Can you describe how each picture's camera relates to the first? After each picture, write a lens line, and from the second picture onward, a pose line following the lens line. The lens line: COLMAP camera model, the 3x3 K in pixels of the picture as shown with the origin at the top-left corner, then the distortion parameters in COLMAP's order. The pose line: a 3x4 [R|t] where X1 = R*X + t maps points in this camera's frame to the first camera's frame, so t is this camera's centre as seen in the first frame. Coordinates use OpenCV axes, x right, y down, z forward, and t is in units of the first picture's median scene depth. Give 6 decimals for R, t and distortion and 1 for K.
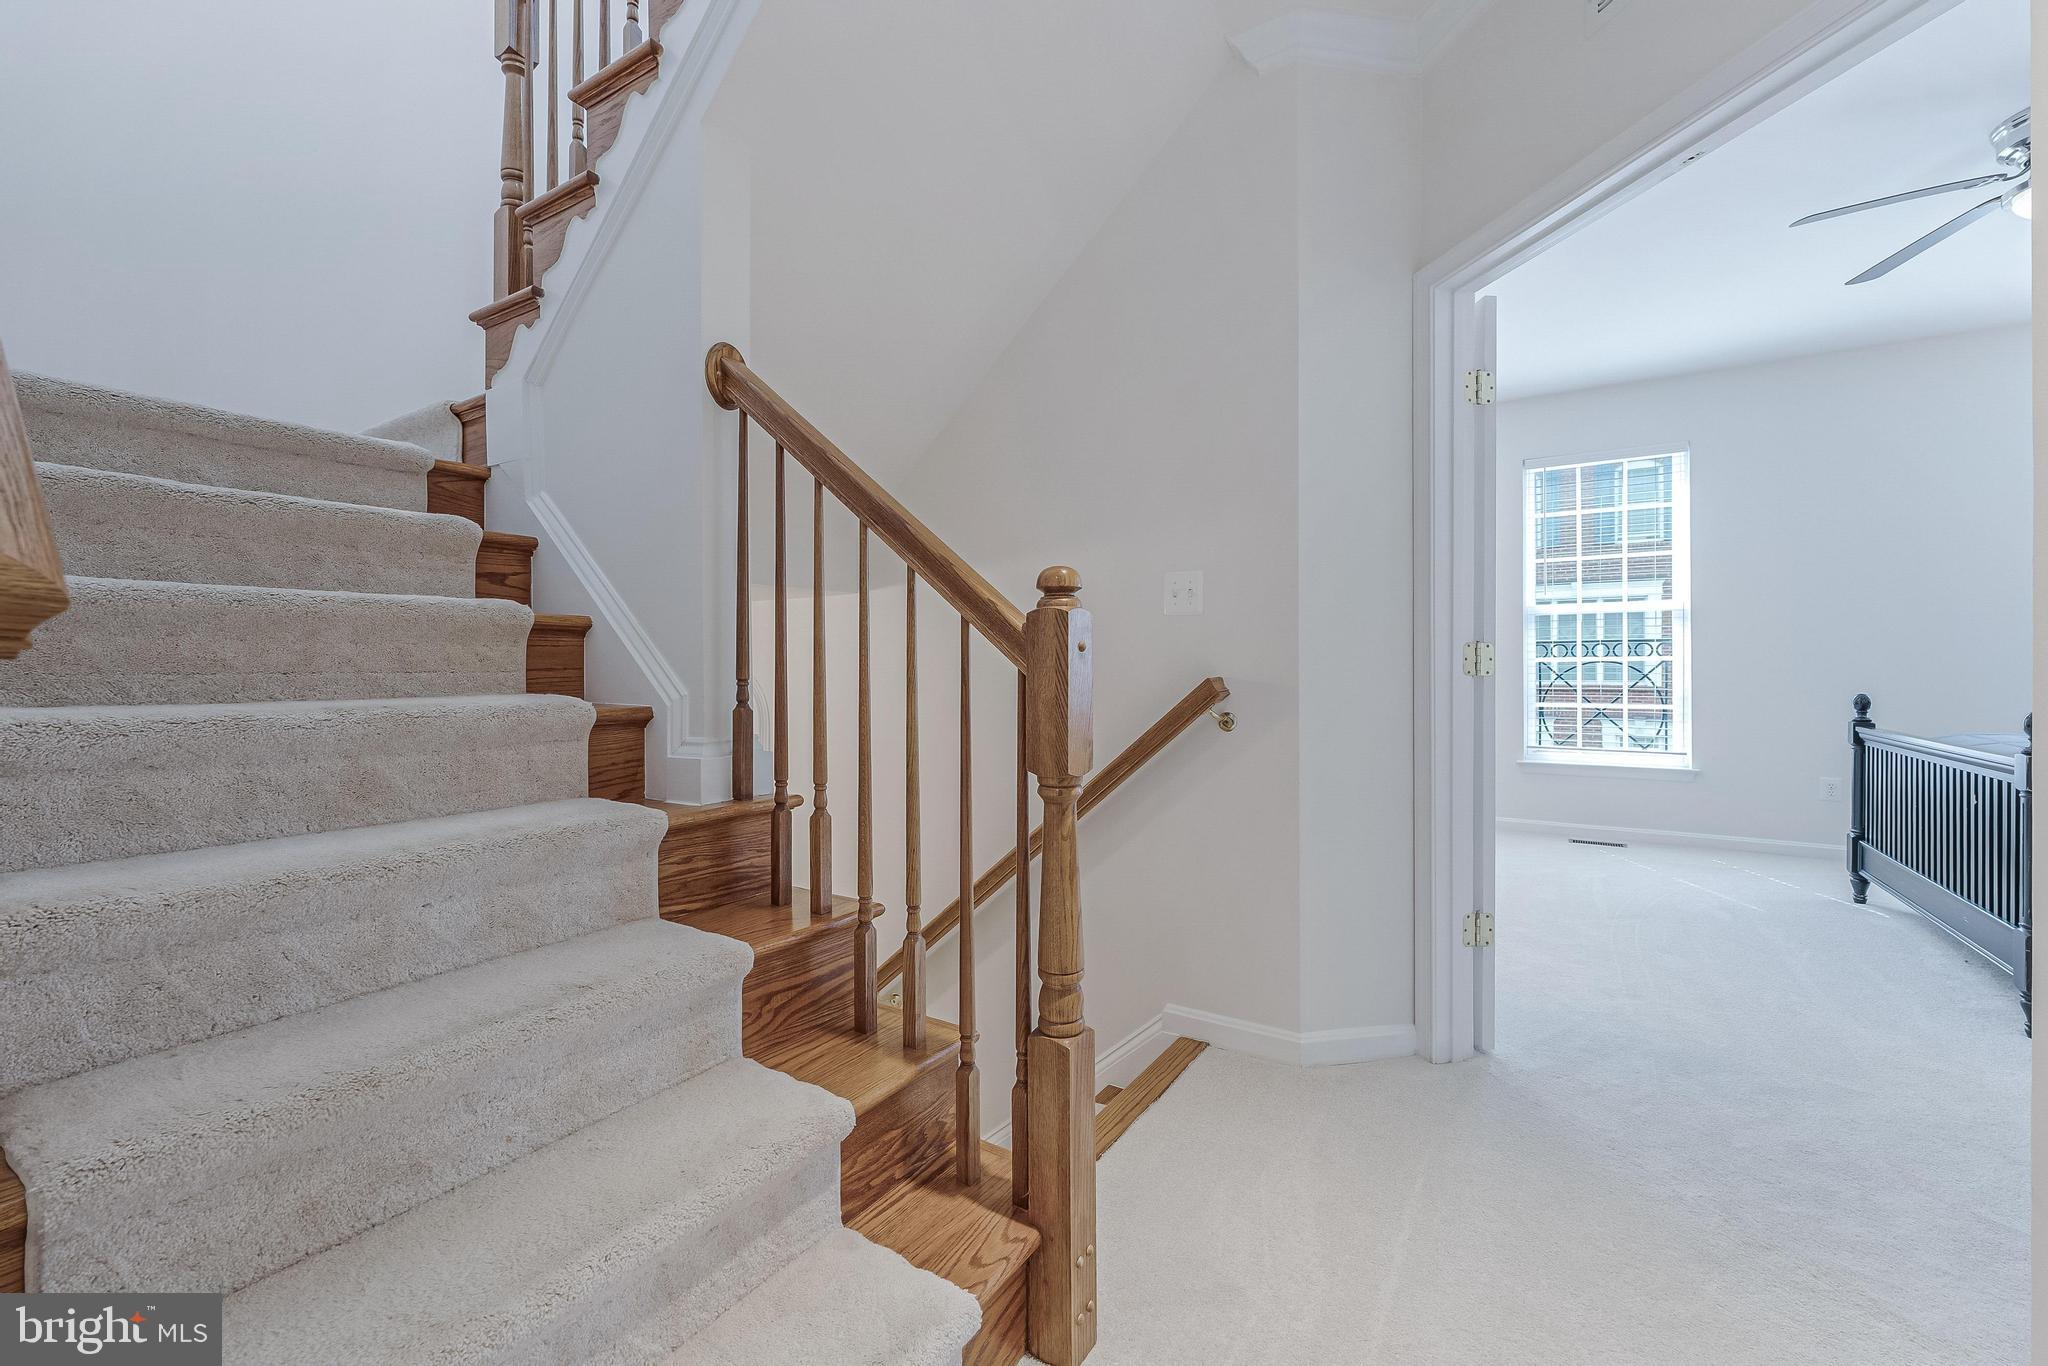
lens RADIAL K [[836.8, 0, 1031.0], [0, 836.8, 676.9], [0, 0, 1]] dist [0.000198, -0.000151]
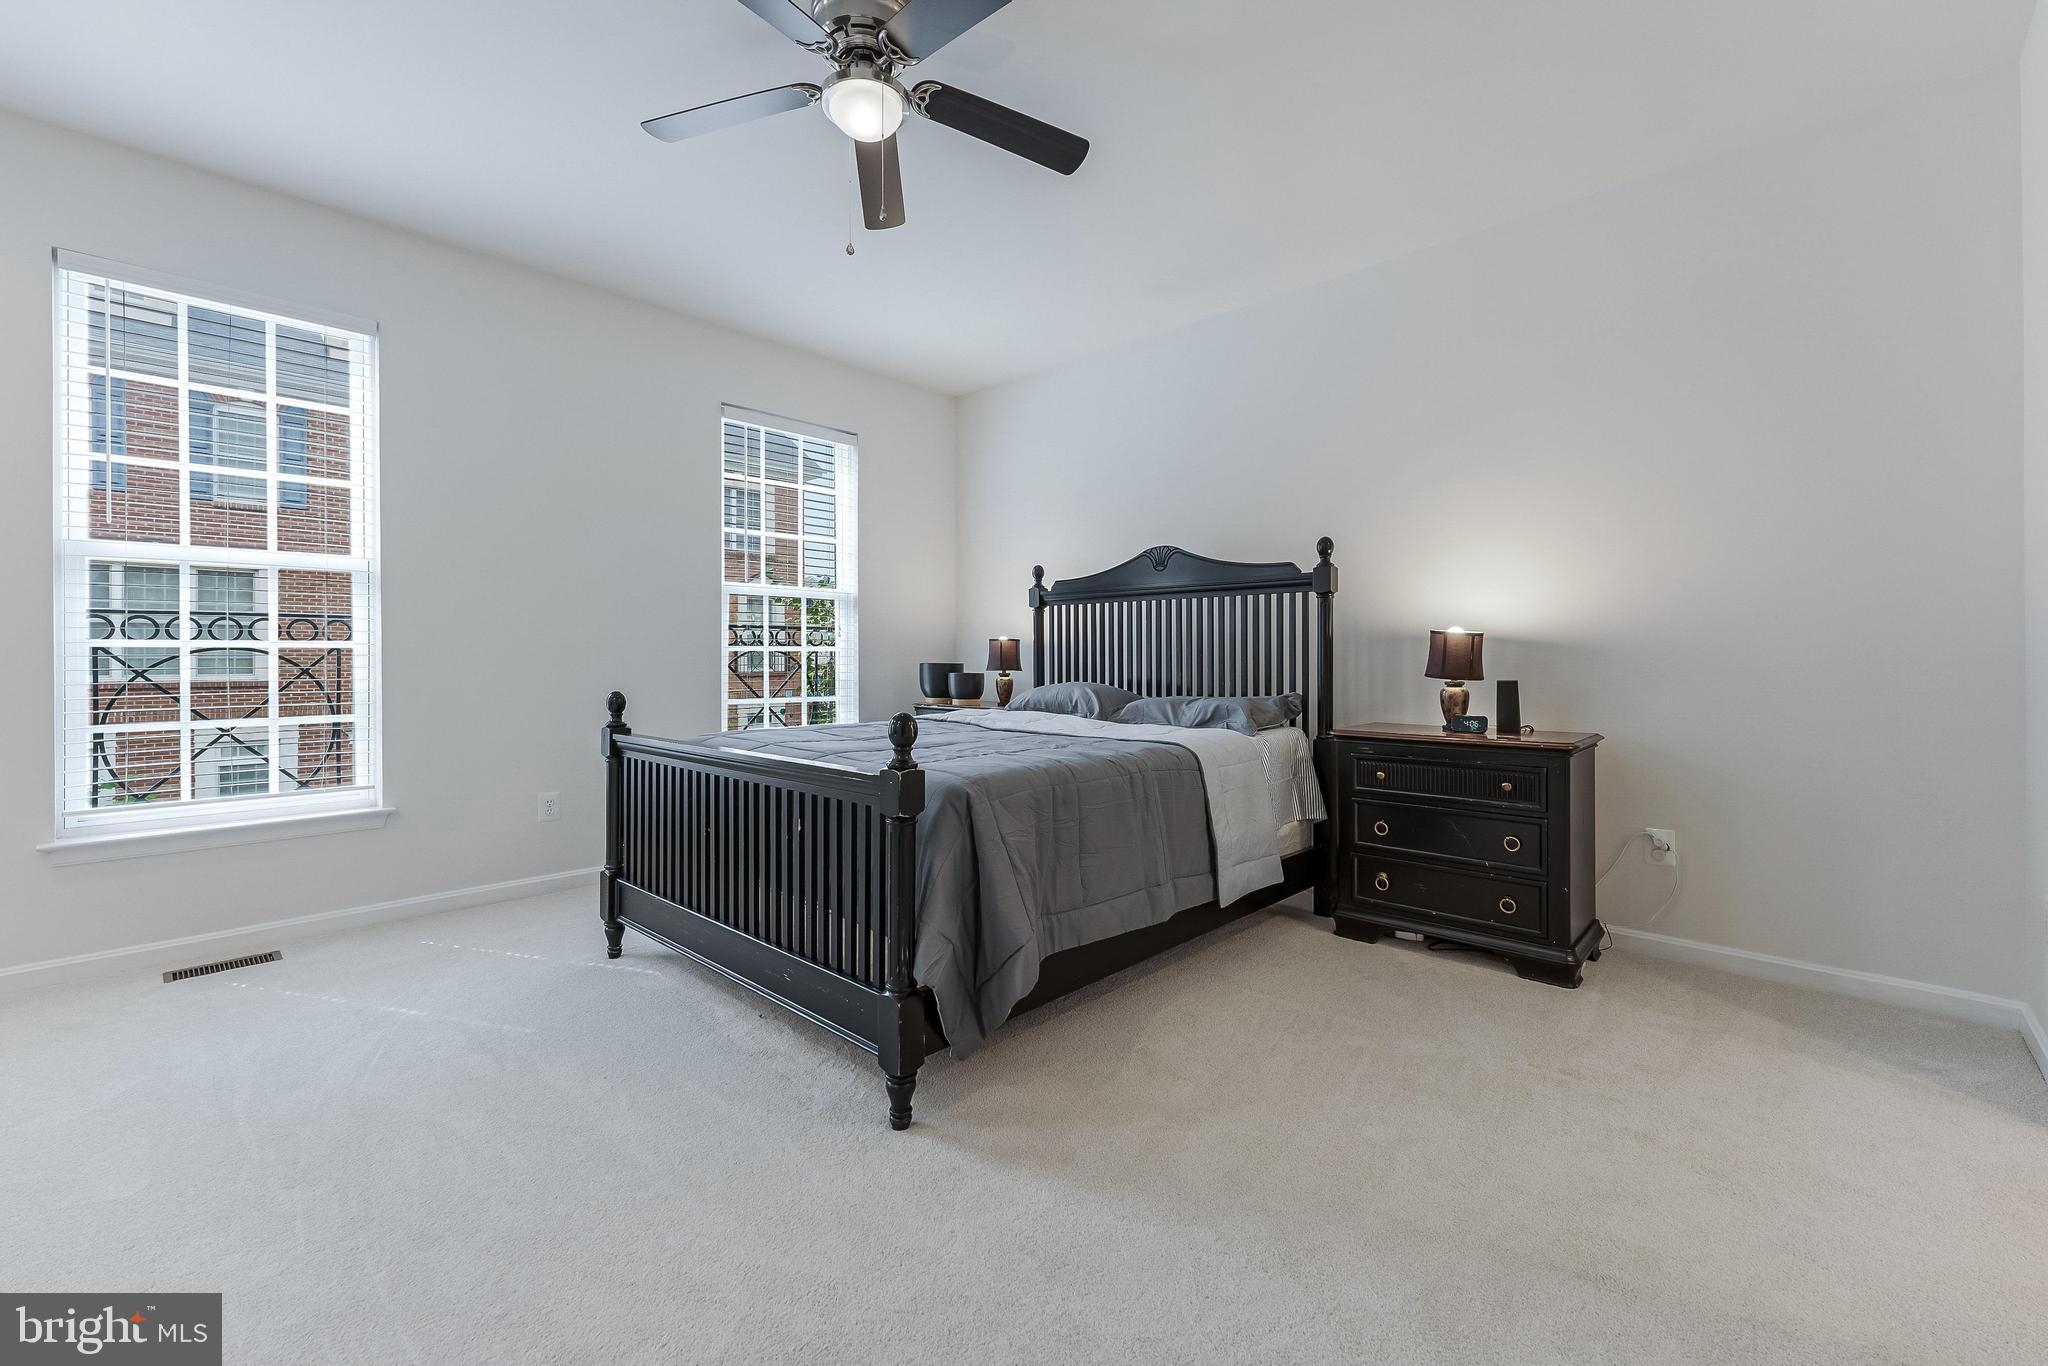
lens RADIAL K [[859.2, 0, 1014.1], [0, 859.2, 654.8], [0, 0, 1]] dist [0.014654, -0.000060]
pose [[0.200804, 0.007680, 0.979601, 0.200646], [0.010253, 0.999898, -0.009941, -0.001795], [-0.979578, 0.012040, 0.200705, 0.349076]]
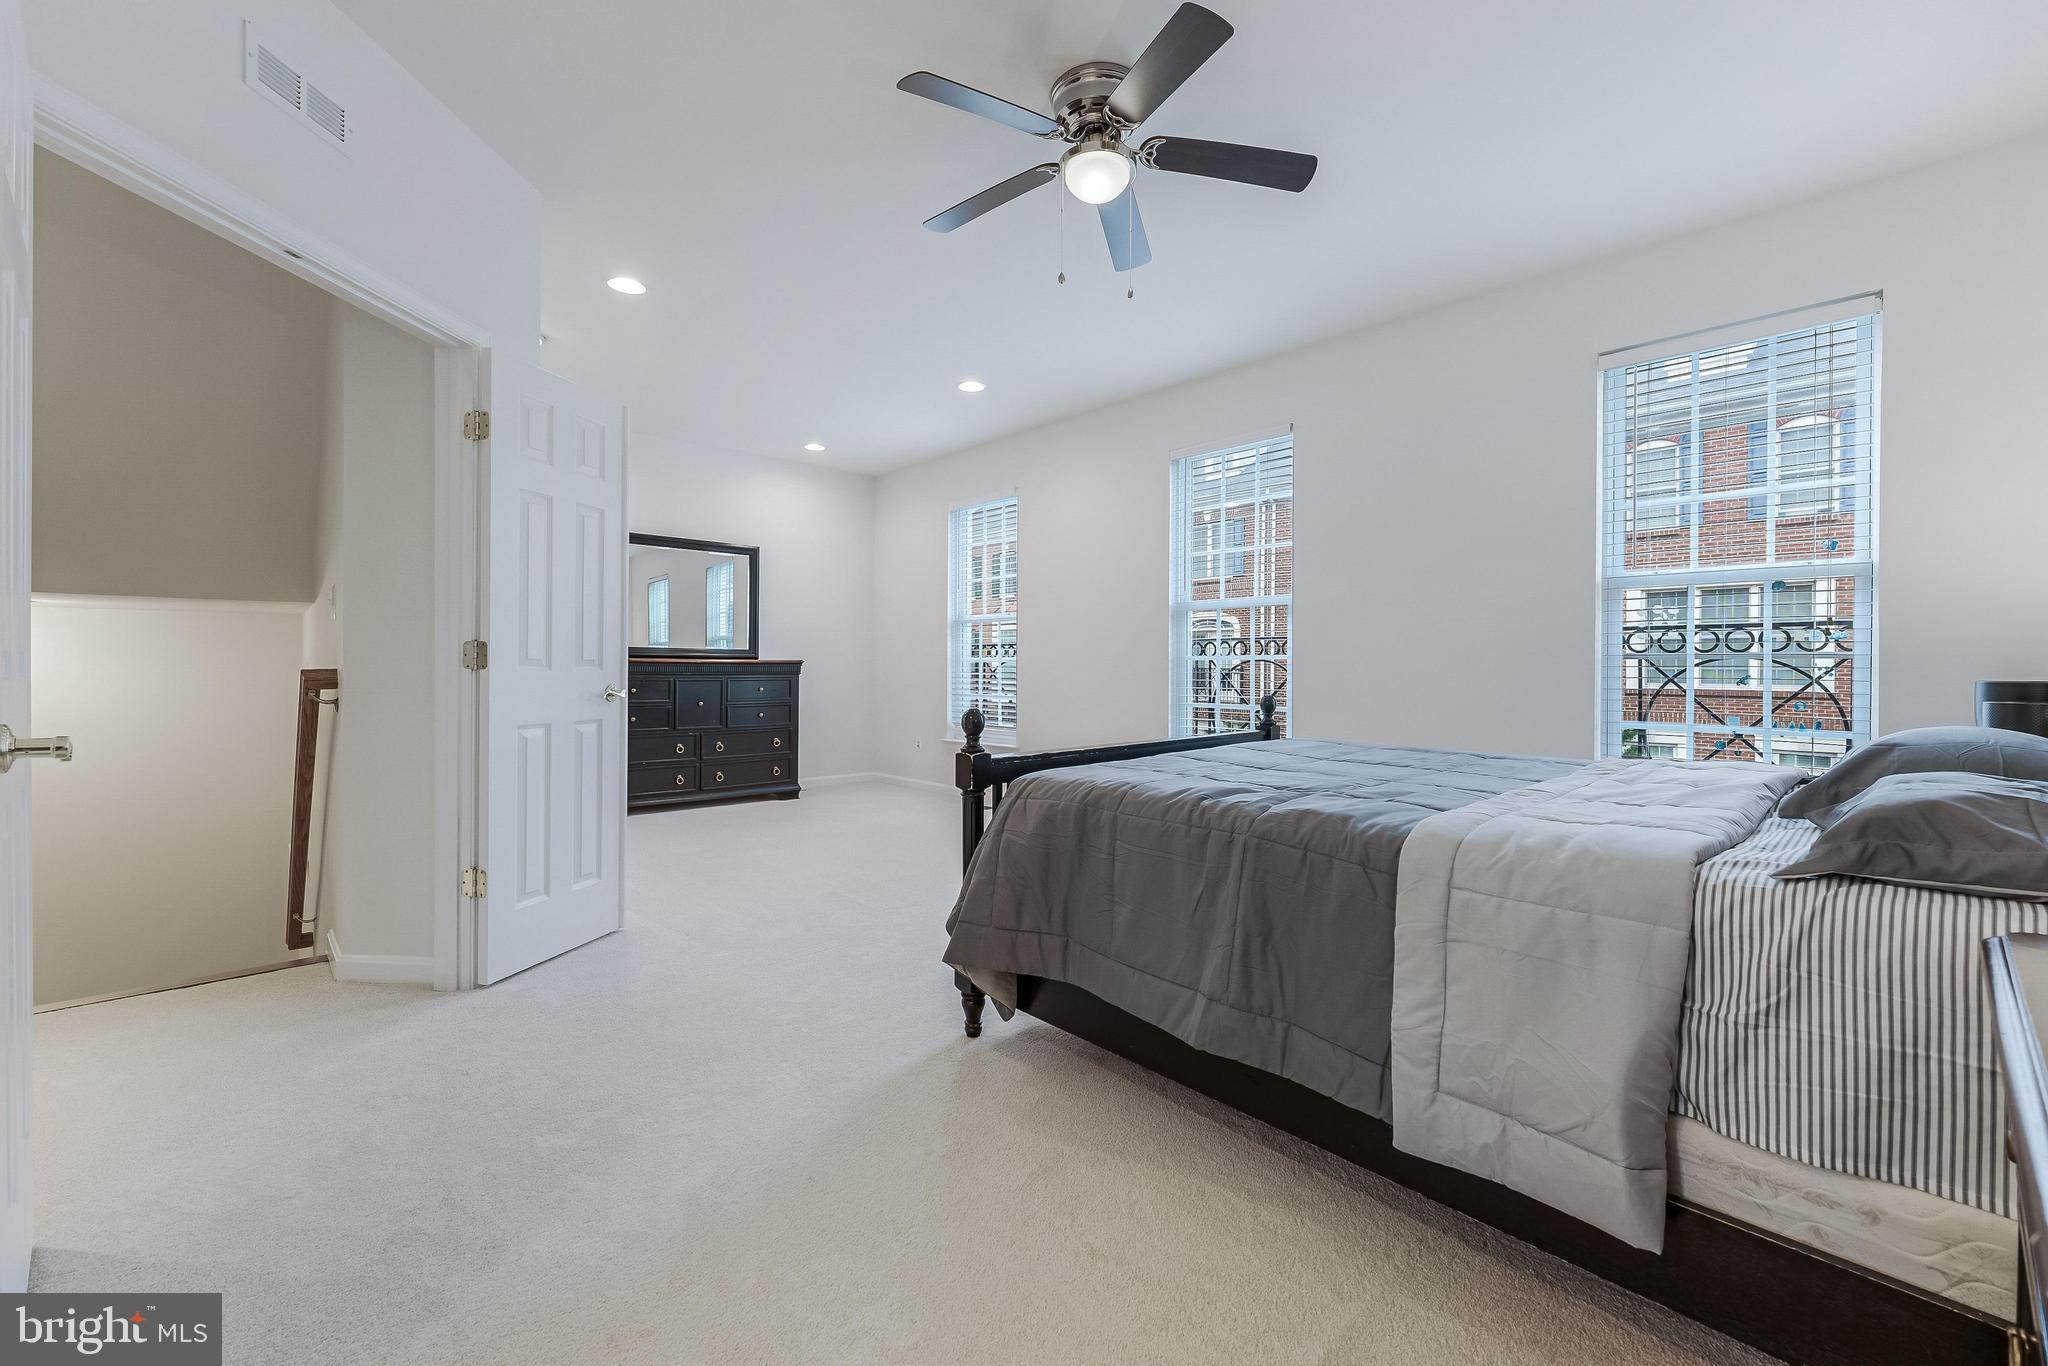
lens RADIAL K [[830.6, 0, 1043.6], [0, 830.6, 679.0], [0, 0, 1]] dist [0.000417, 0.000187]
pose [[0.967435, 0.015073, -0.252671, 0.723882], [-0.013086, 0.999869, 0.009542, -0.002692], [0.252781, -0.005925, 0.967505, 0.033444]]
